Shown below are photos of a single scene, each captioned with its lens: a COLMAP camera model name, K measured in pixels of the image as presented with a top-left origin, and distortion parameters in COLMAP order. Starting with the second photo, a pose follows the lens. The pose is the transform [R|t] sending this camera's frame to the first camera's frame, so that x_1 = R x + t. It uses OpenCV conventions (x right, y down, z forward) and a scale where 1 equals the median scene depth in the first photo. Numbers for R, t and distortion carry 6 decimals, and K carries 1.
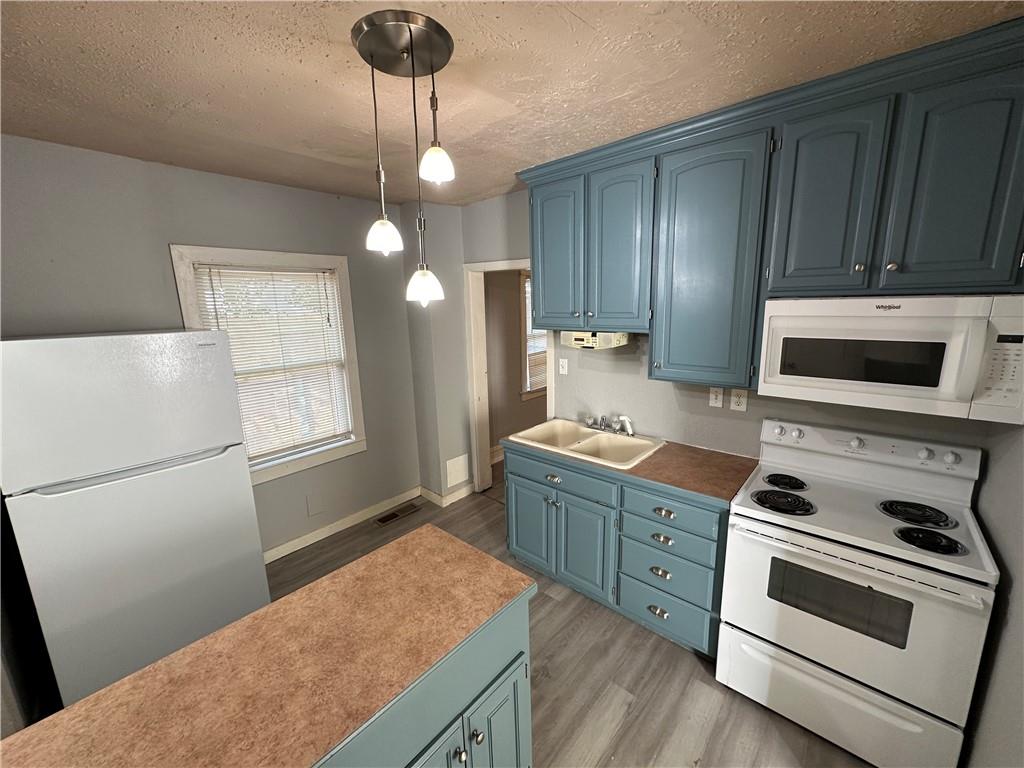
lens RADIAL K [[407.7, 0, 512.0], [0, 407.7, 384.0], [0, 0, 1]] dist [-0.003215, 0.000402]
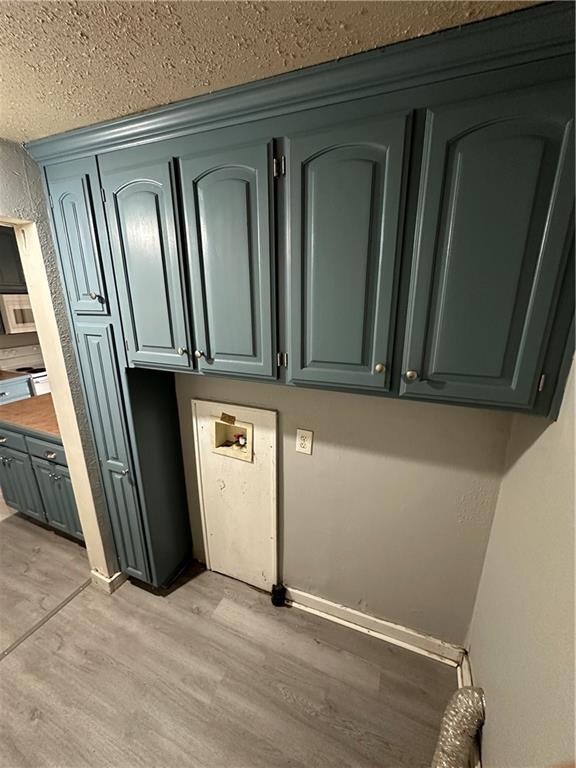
lens RADIAL K [[305.7, 0, 288.0], [0, 305.7, 384.0], [0, 0, 1]] dist [-0.003215, 0.000402]
pose [[-0.310347, -0.239171, 0.920045, -1.619745], [0.198752, 0.930118, 0.308832, 0.067684], [-0.929614, 0.278705, -0.241124, -0.026129]]
